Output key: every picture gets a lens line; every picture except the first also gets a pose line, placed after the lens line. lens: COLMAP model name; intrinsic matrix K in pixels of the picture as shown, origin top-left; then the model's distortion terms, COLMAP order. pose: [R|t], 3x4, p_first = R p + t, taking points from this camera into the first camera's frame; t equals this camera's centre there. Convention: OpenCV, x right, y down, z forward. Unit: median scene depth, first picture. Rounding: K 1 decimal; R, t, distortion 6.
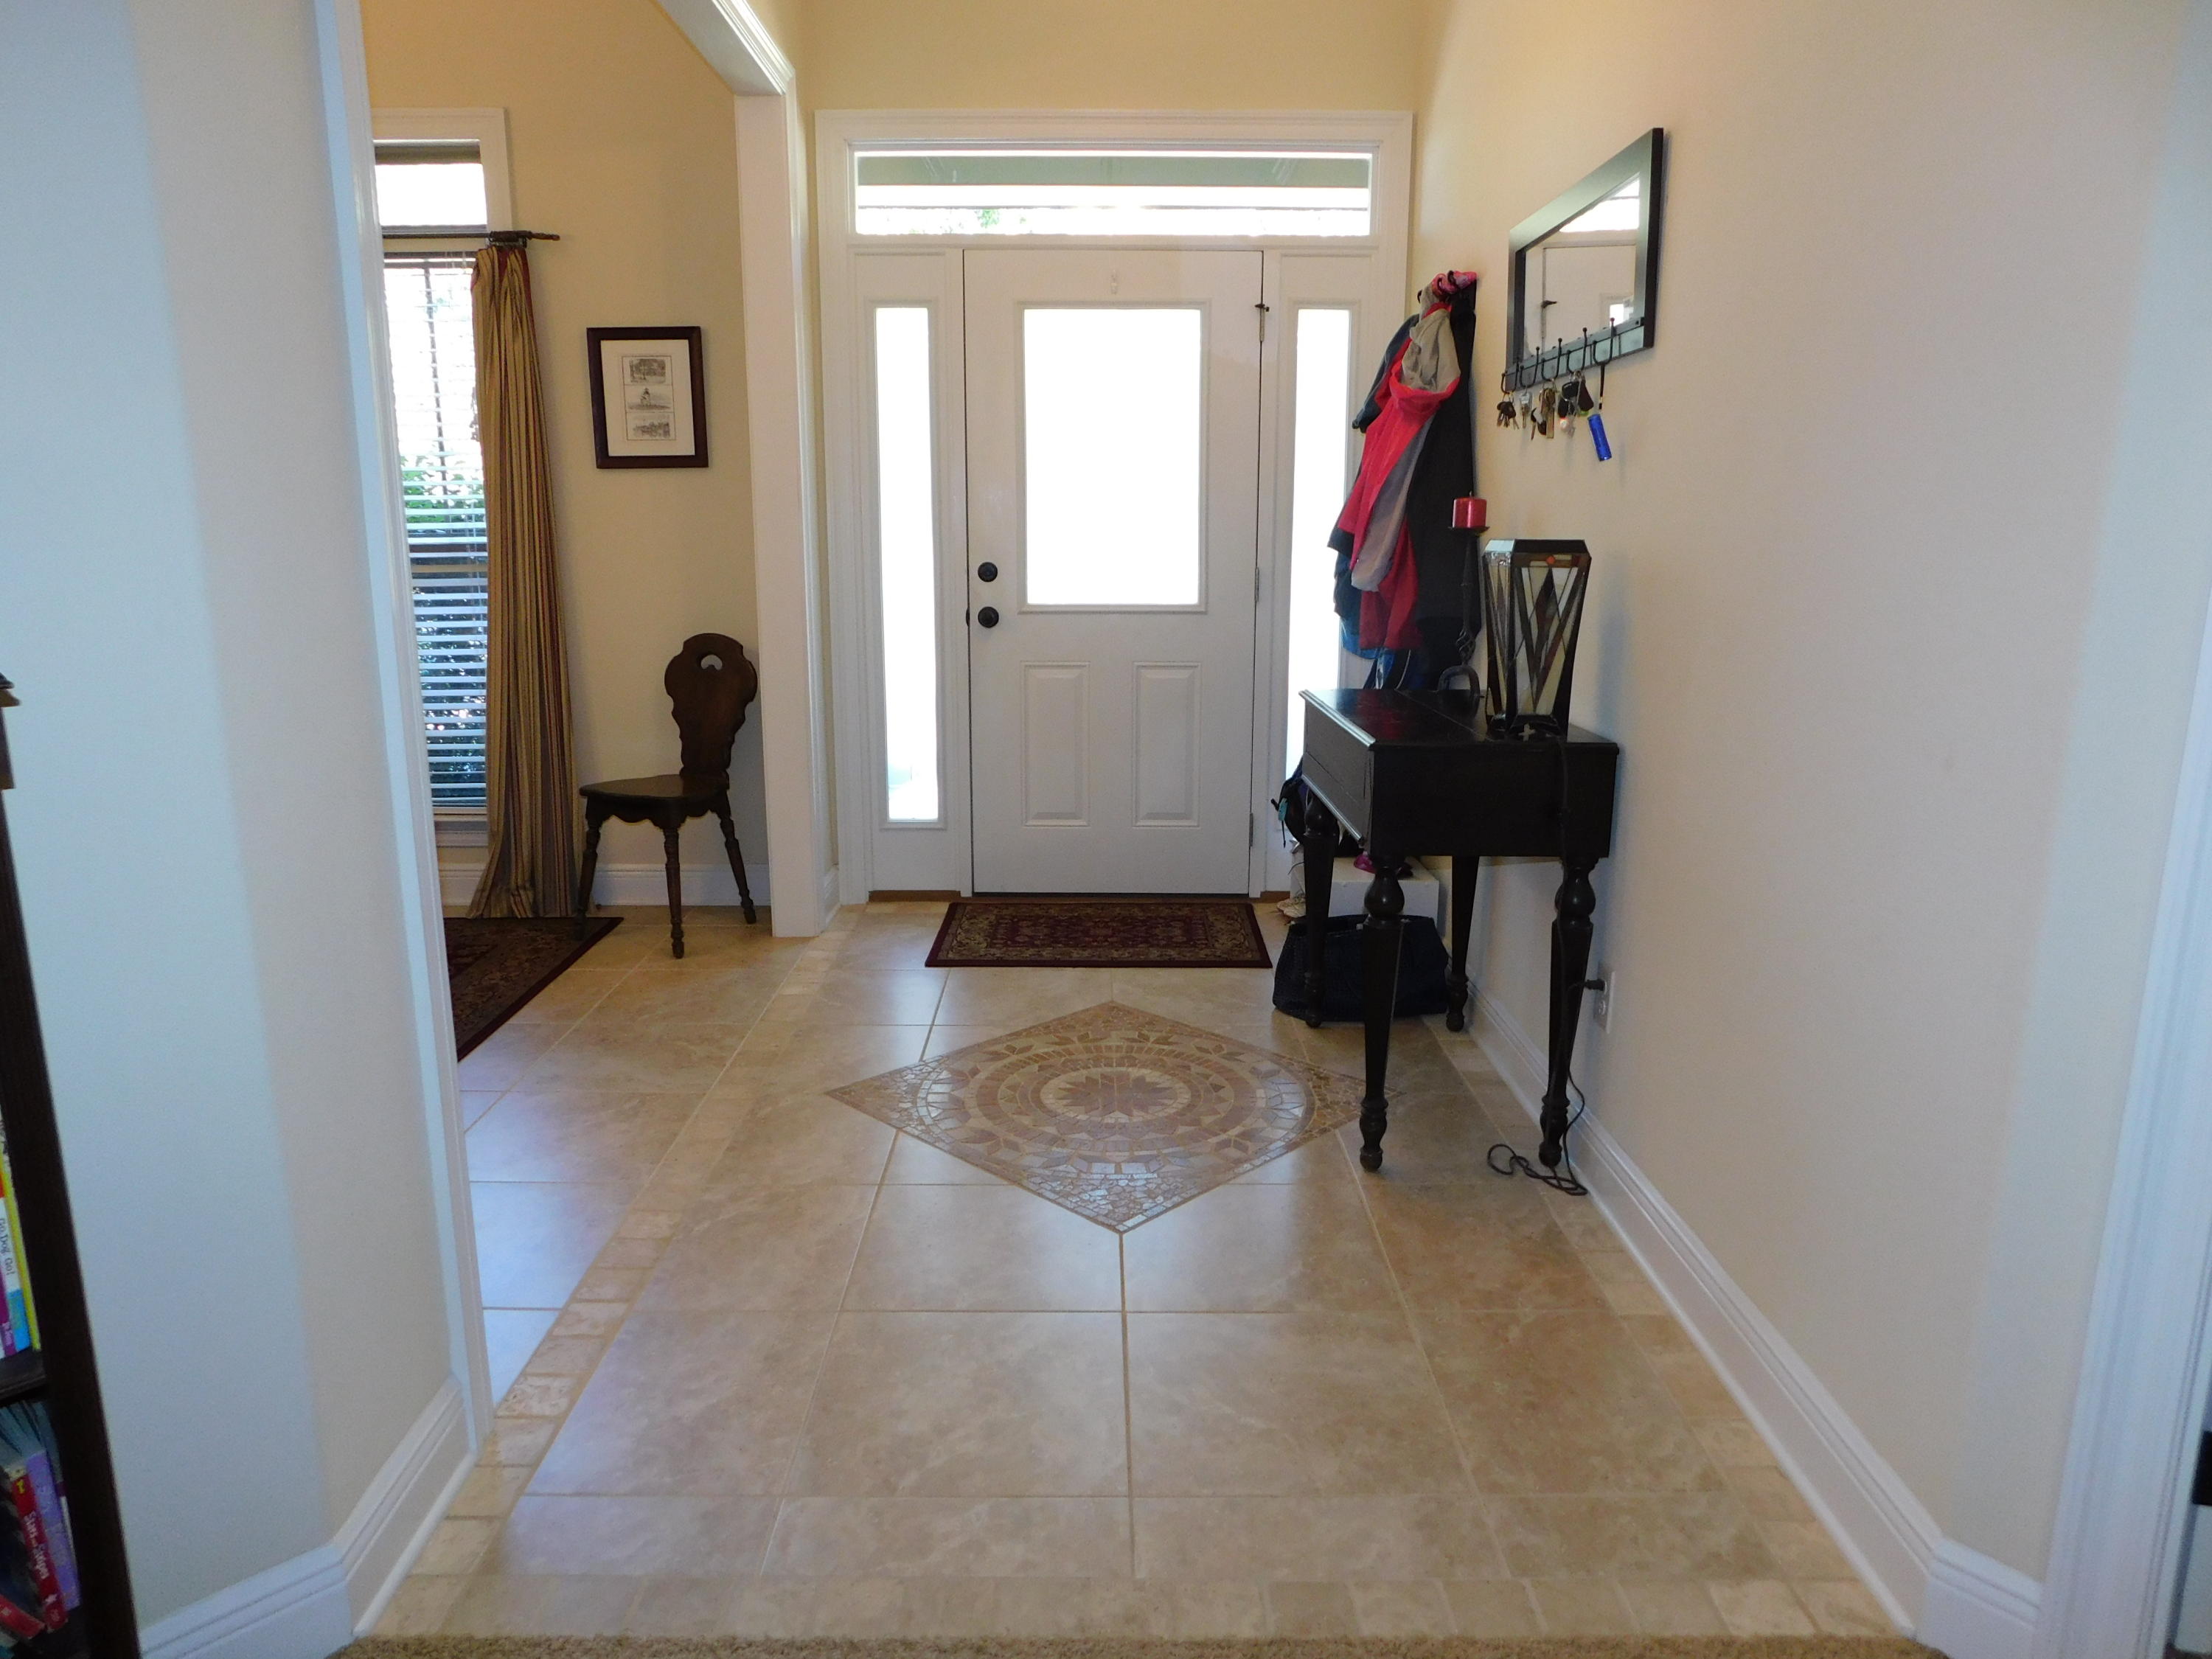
lens RADIAL K [[1470.4, 0, 1109.3], [0, 1470.4, 822.6], [0, 0, 1]] dist [-0.050429, 0.028641]
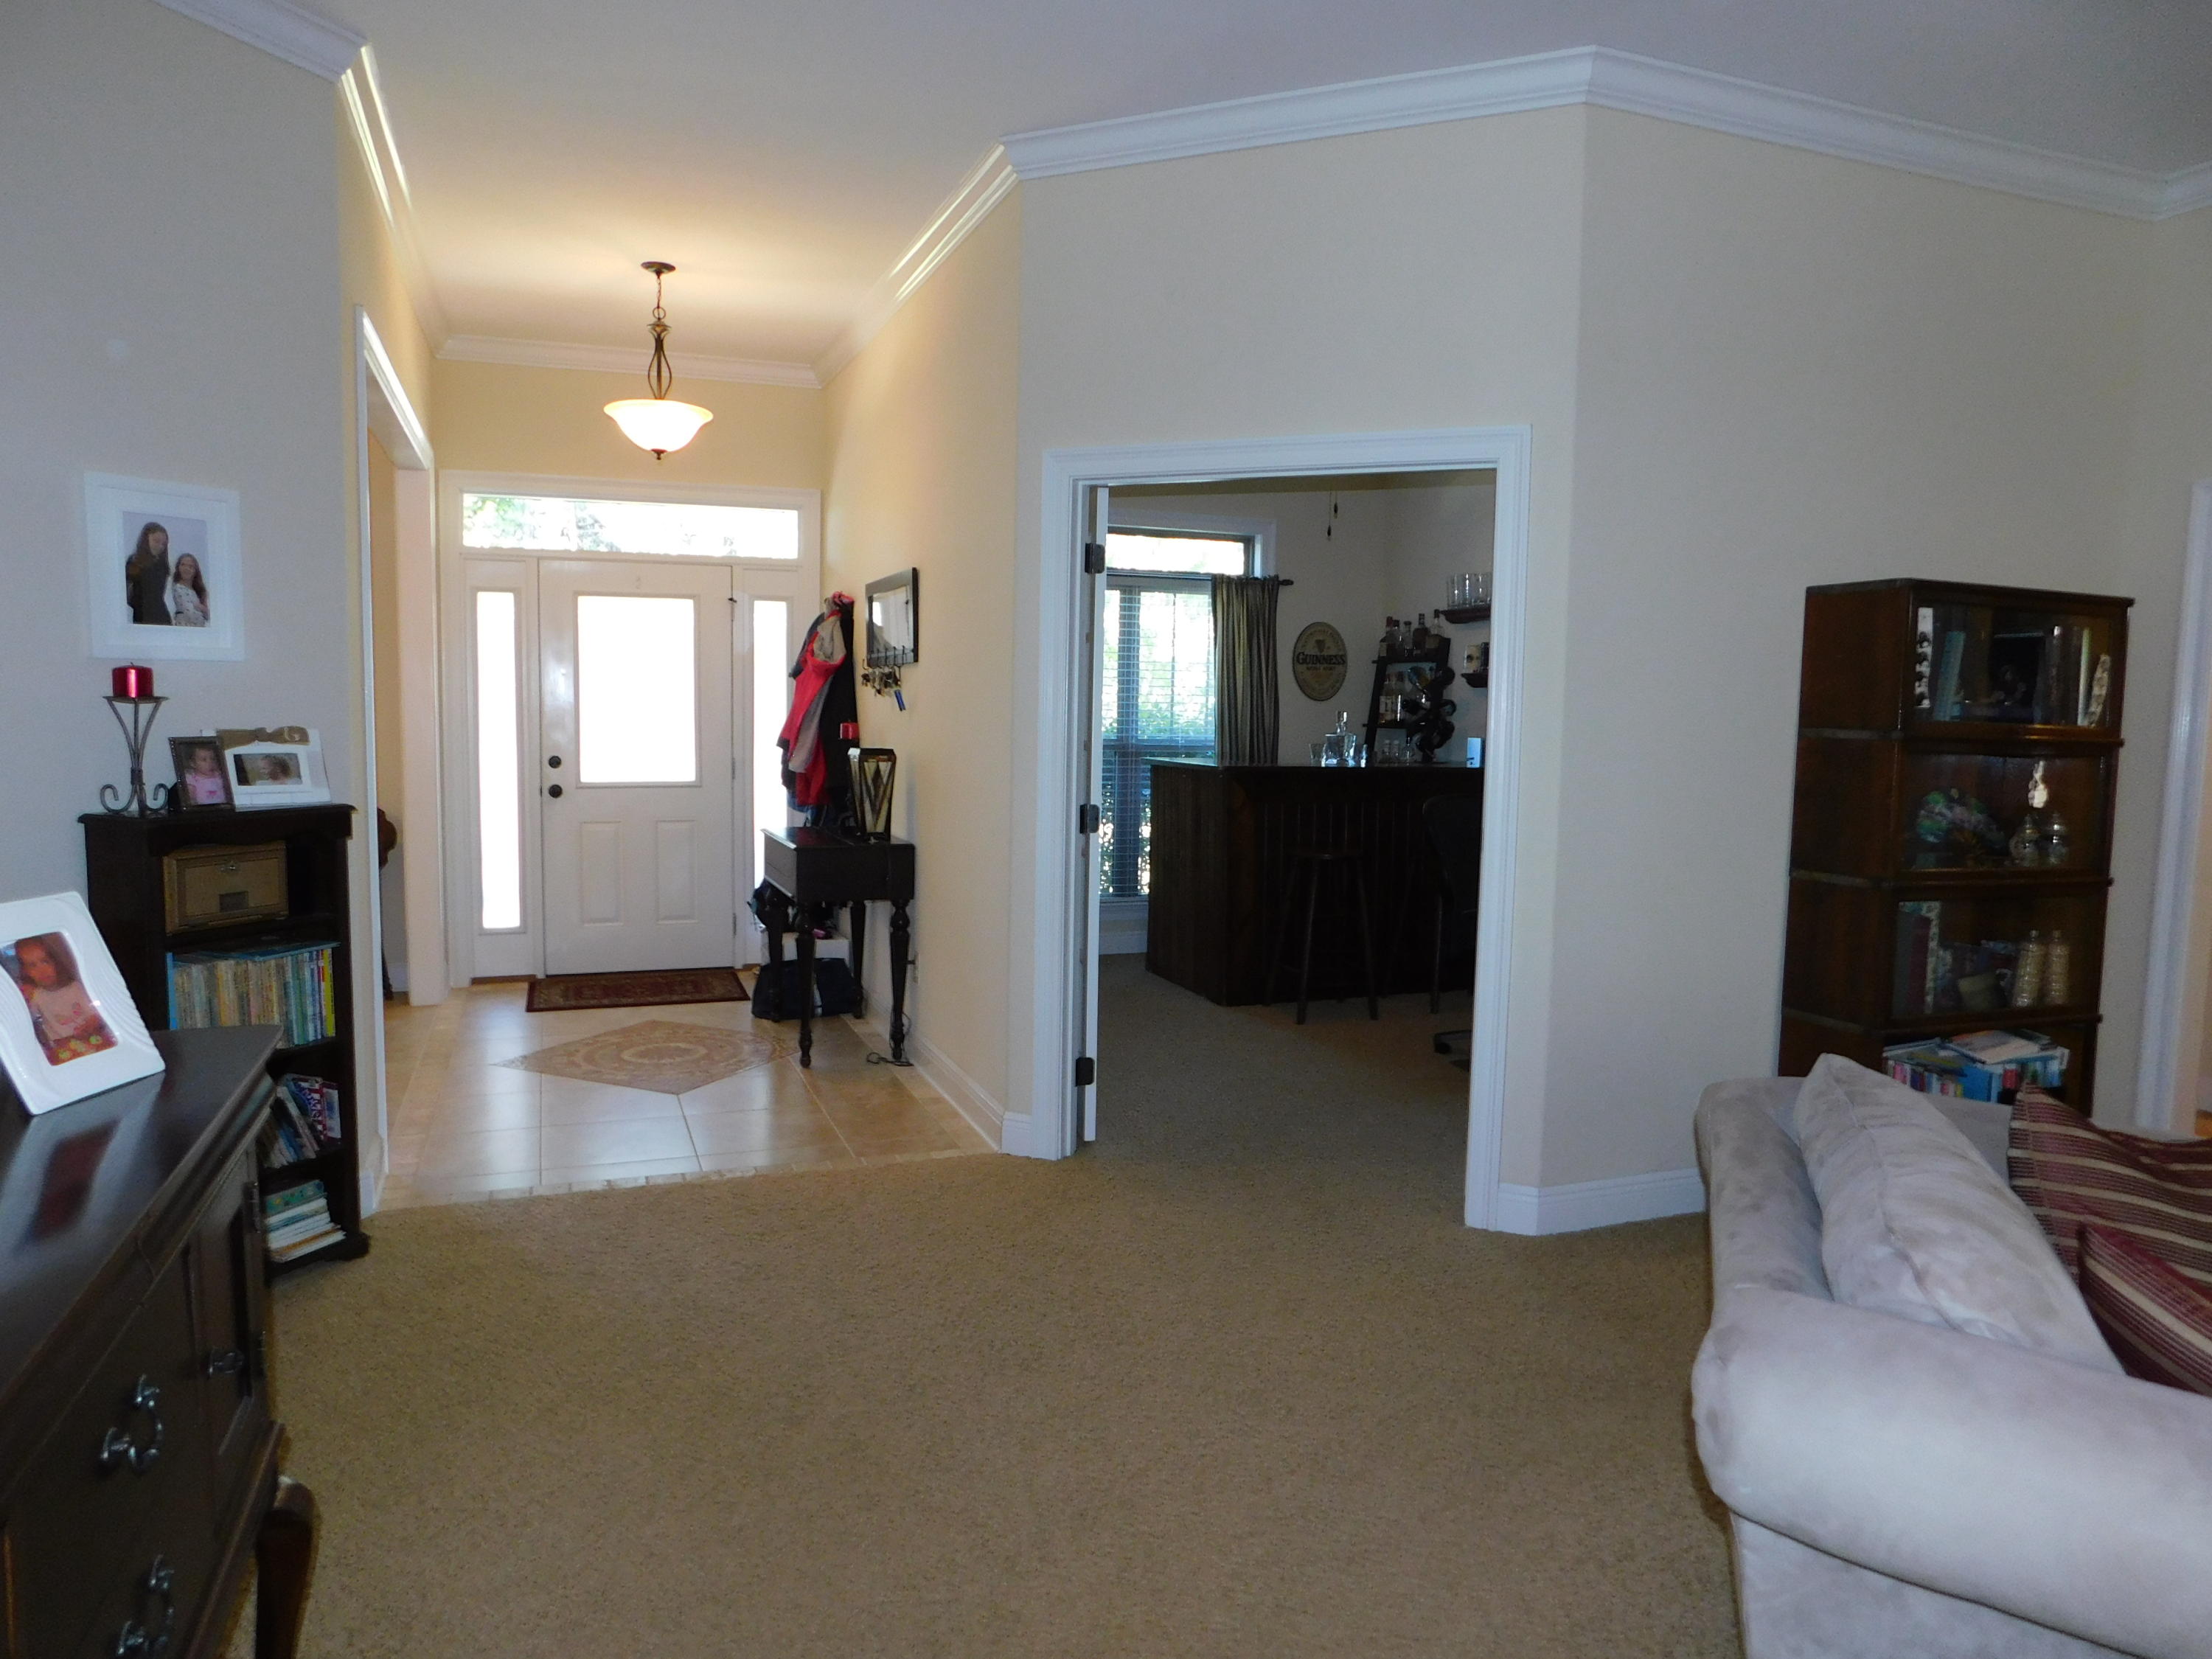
lens RADIAL K [[1470.4, 0, 1107.9], [0, 1470.4, 807.0], [0, 0, 1]] dist [-0.050429, 0.028641]
pose [[0.937755, -0.017324, 0.346866, -0.088098], [0.061426, 0.991282, -0.116559, 0.112118], [-0.341822, 0.130610, 0.930644, -0.766277]]
